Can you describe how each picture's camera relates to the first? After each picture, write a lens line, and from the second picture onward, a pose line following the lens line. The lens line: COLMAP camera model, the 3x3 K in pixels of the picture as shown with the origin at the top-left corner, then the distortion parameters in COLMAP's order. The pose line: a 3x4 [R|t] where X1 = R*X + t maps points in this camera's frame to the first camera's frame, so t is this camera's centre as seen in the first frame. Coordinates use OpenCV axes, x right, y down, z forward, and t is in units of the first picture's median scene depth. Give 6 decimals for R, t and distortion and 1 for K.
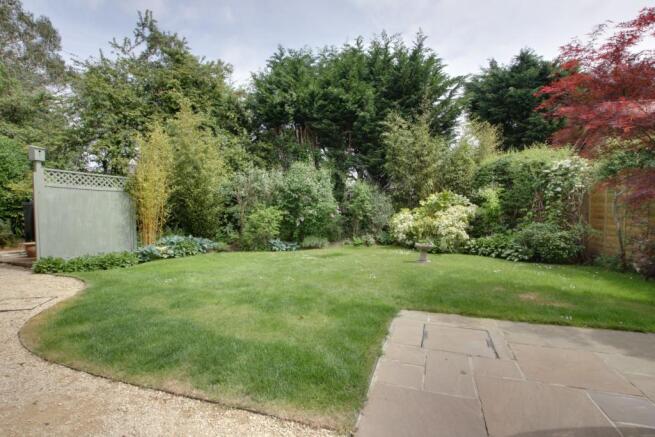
lens RADIAL K [[306.1, 0, 327.0], [0, 306.1, 216.9], [0, 0, 1]] dist [-0.029375, 0.004554]
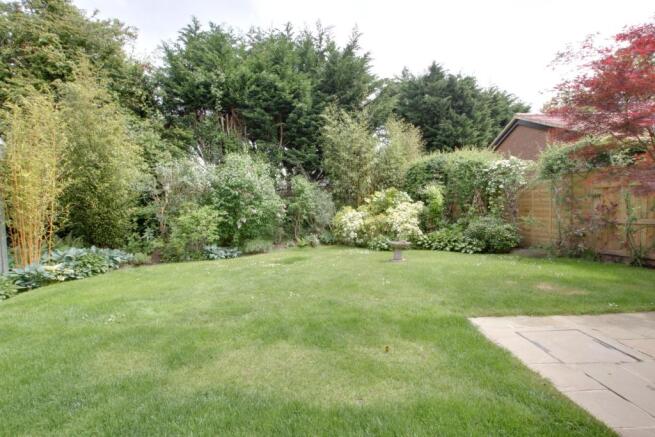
lens RADIAL K [[306.1, 0, 330.4], [0, 306.1, 218.9], [0, 0, 1]] dist [-0.029375, 0.004554]
pose [[0.939883, -0.027295, 0.340404, -0.142684], [0.025075, 0.999626, 0.010921, 0.000780], [-0.340575, -0.001729, 0.940216, 0.111225]]
